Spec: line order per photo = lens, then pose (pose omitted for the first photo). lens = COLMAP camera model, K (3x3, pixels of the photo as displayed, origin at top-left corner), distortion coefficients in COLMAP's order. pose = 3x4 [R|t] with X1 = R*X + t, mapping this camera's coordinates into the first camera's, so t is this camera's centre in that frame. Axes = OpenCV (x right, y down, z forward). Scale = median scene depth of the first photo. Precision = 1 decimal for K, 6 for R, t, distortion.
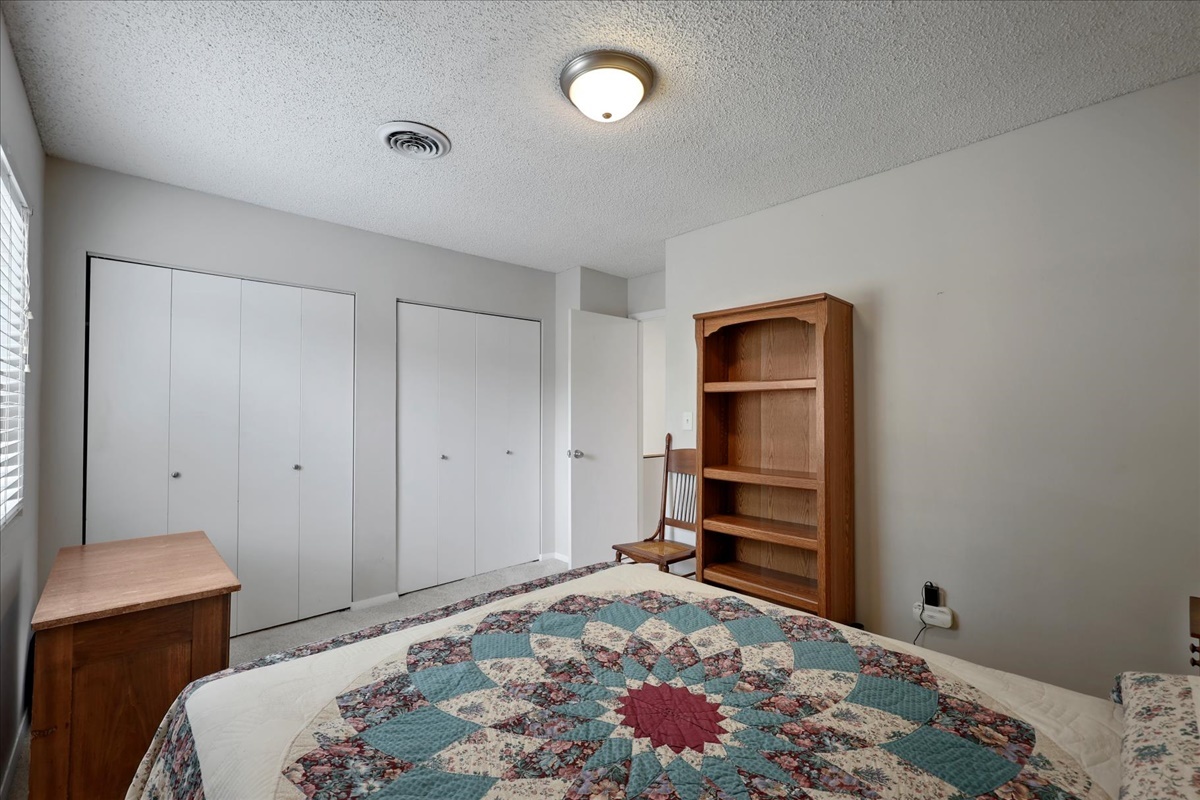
lens RADIAL K [[510.4, 0, 600.7], [0, 510.4, 402.3], [0, 0, 1]] dist [0.002287, 0.000153]
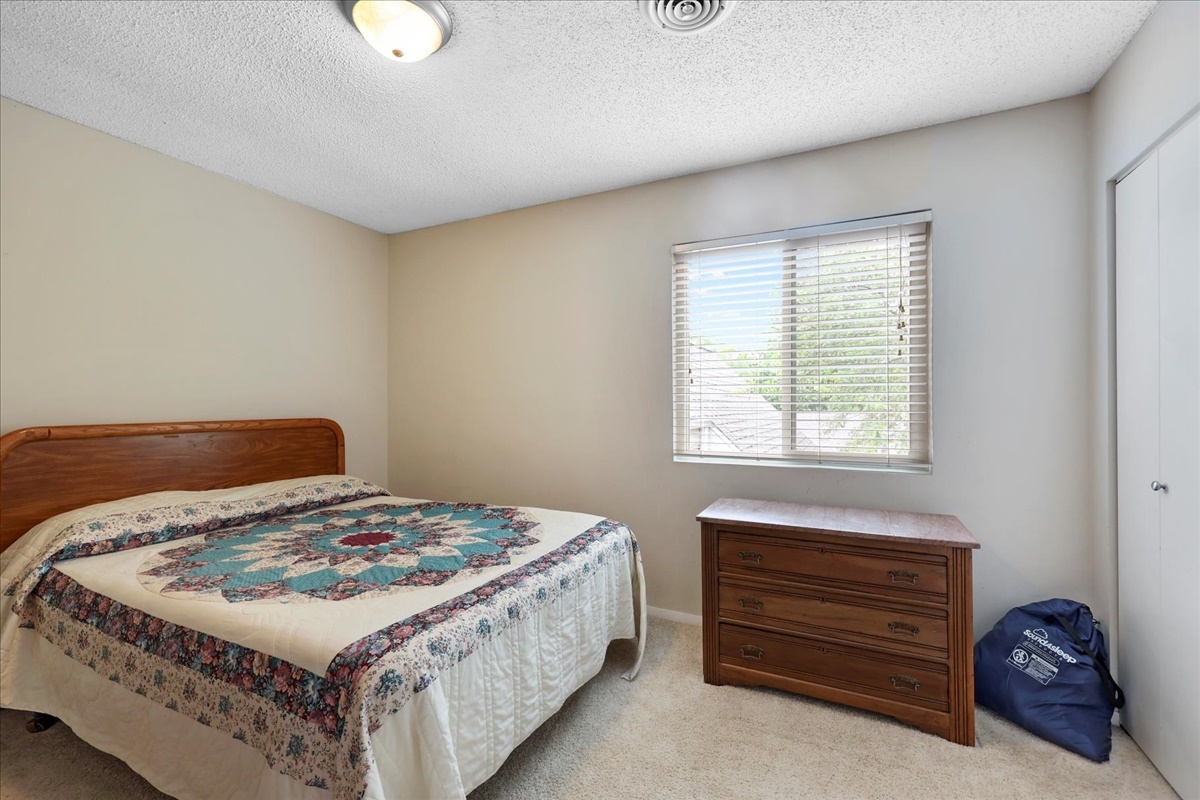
lens RADIAL K [[510.4, 0, 602.2], [0, 510.4, 399.4], [0, 0, 1]] dist [0.002287, 0.000153]
pose [[-0.936039, -0.000424, -0.351895, -0.012922], [0.006947, 0.999782, -0.019683, 0.082929], [0.351827, -0.020869, -0.935833, 2.330572]]
